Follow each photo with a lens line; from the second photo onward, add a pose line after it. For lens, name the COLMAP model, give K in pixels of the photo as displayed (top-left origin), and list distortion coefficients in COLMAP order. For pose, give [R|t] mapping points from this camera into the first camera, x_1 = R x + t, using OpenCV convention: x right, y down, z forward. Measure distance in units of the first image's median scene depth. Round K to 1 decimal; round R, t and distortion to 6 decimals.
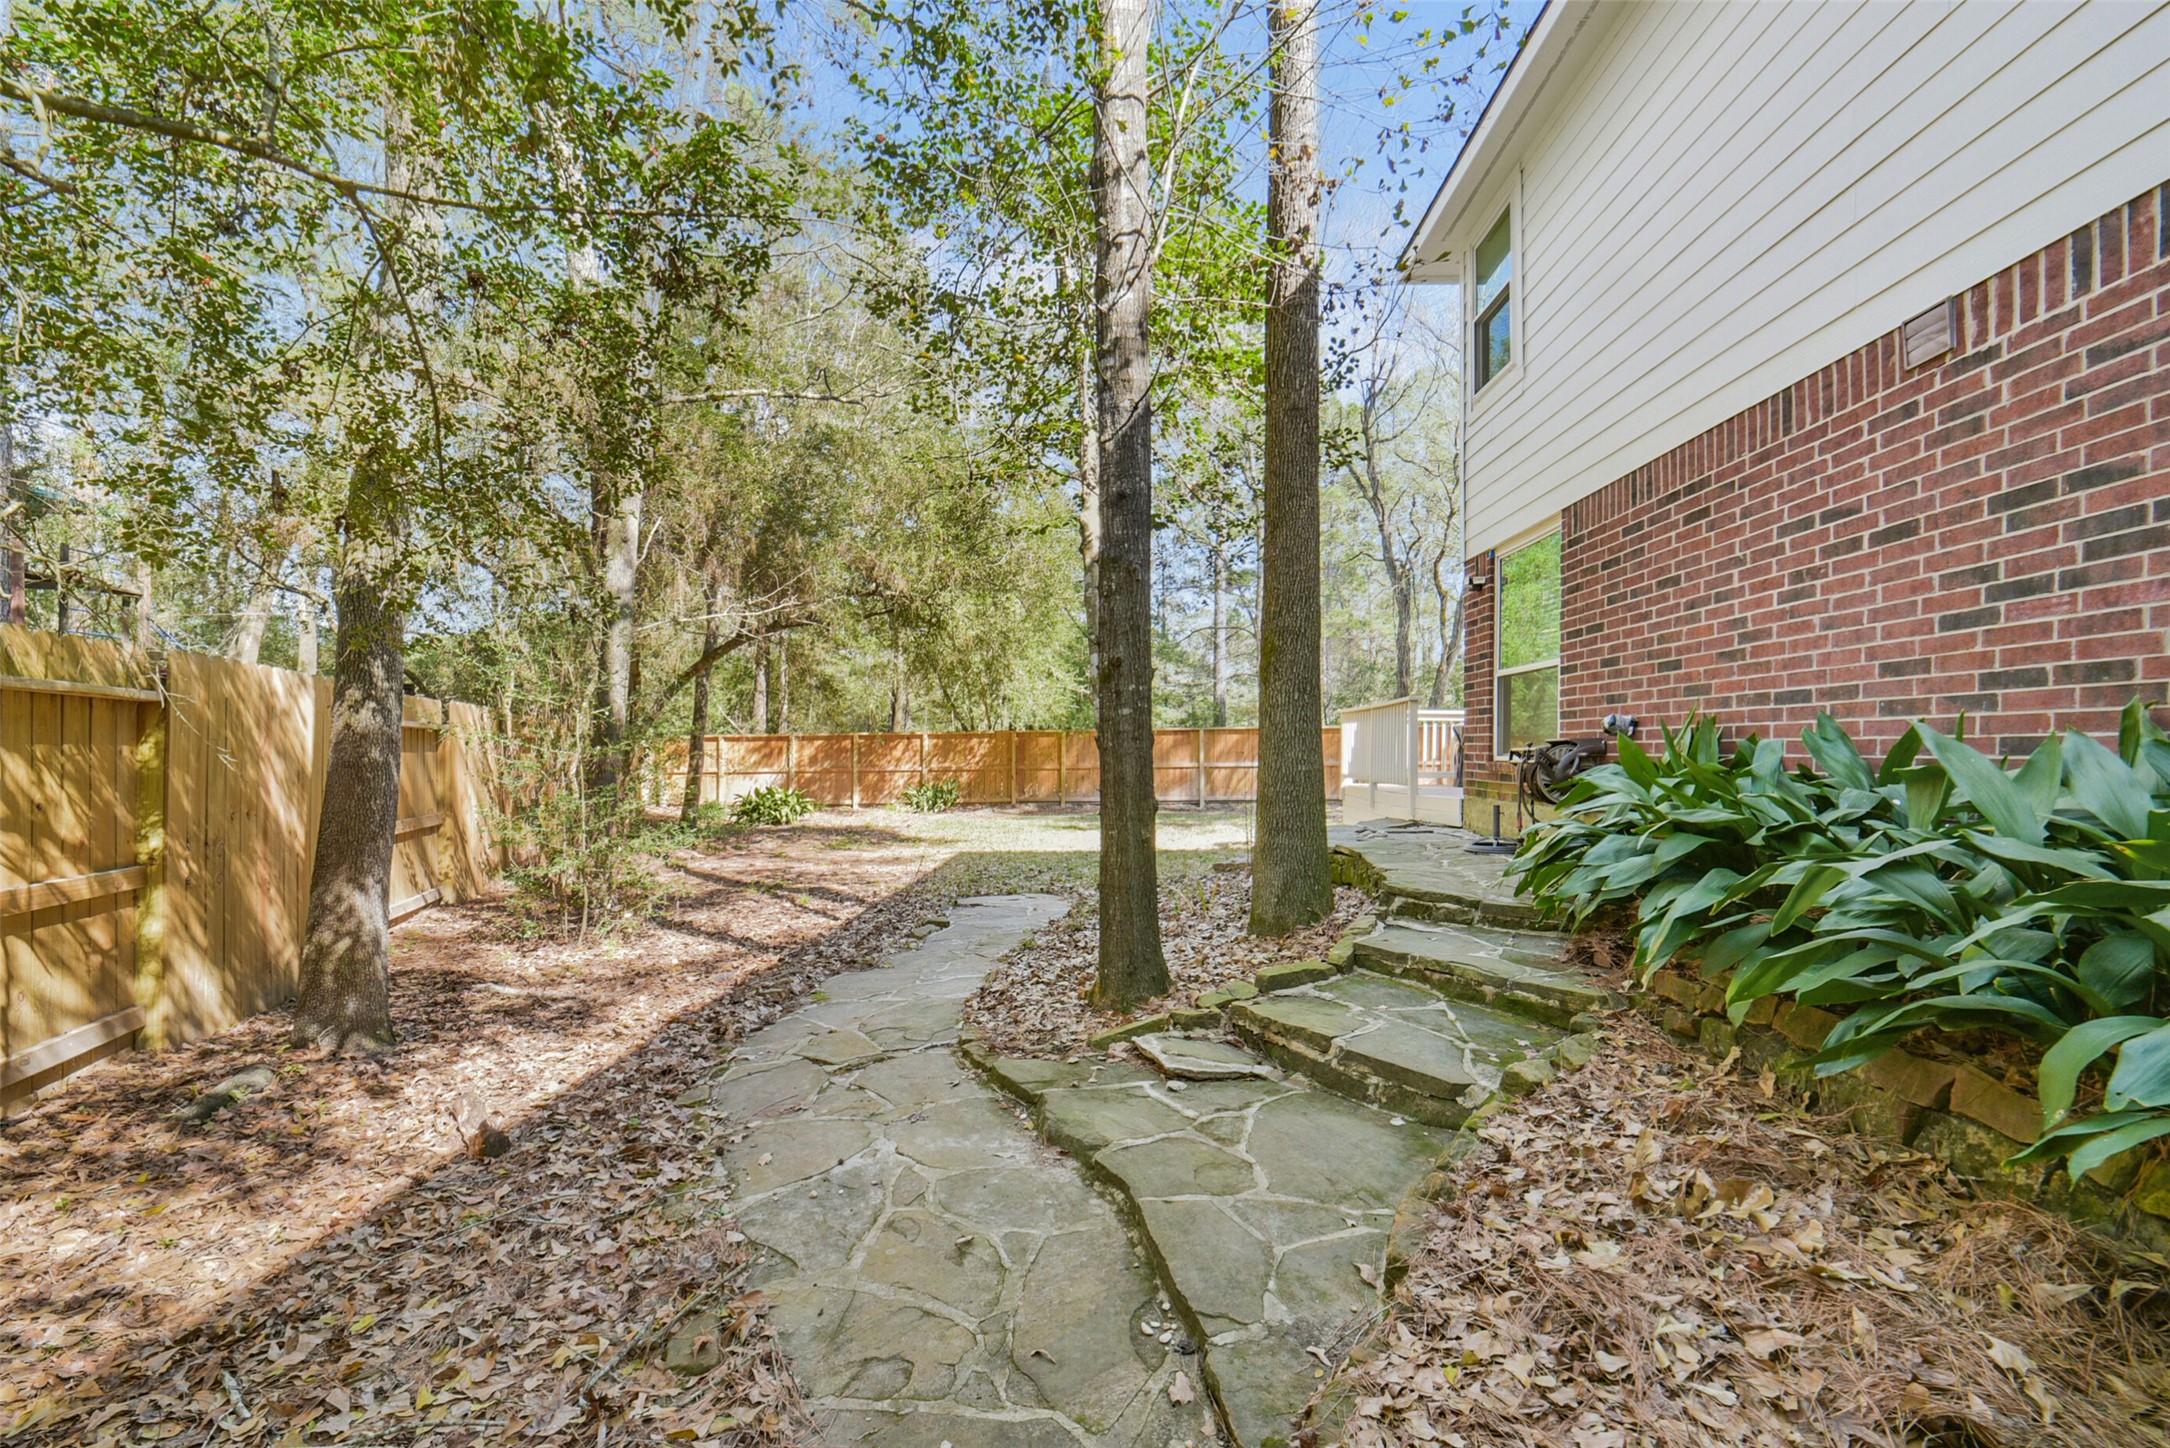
lens RADIAL K [[852.9, 0, 1092.9], [0, 852.9, 738.1], [0, 0, 1]] dist [-0.028689, 0.008505]
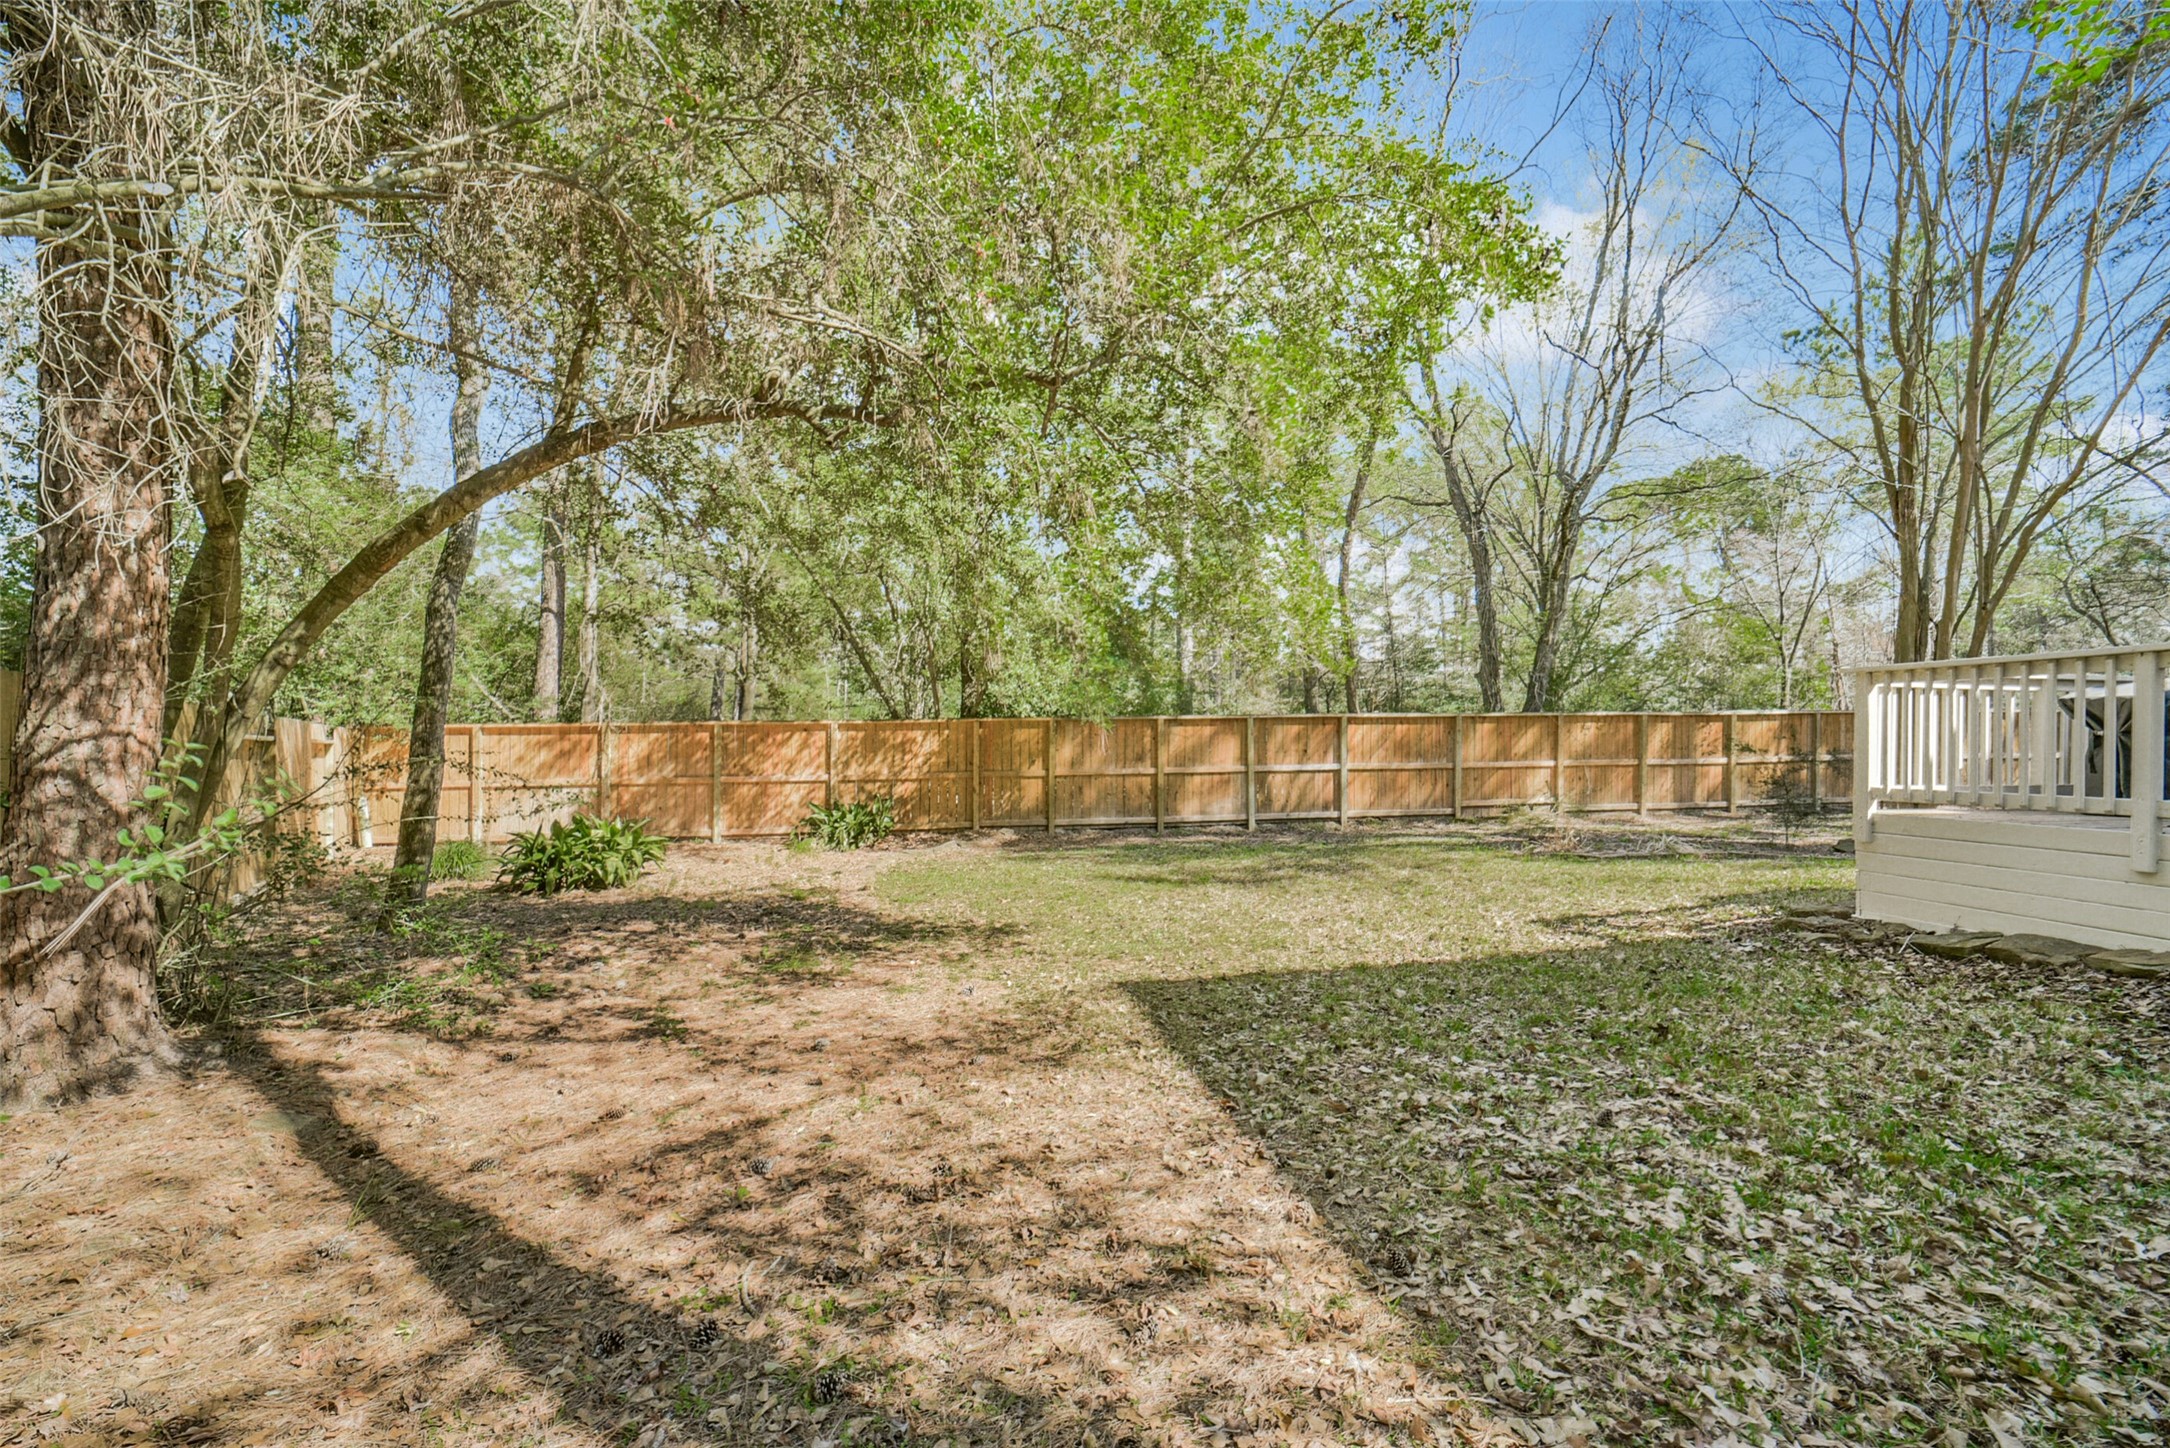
lens RADIAL K [[852.9, 0, 1092.9], [0, 852.9, 738.1], [0, 0, 1]] dist [-0.028689, 0.008505]
pose [[0.975591, -0.000381, 0.219595, -0.148504], [-0.000367, 0.999994, 0.003367, 0.004462], [-0.219595, -0.003365, 0.975585, 0.333597]]
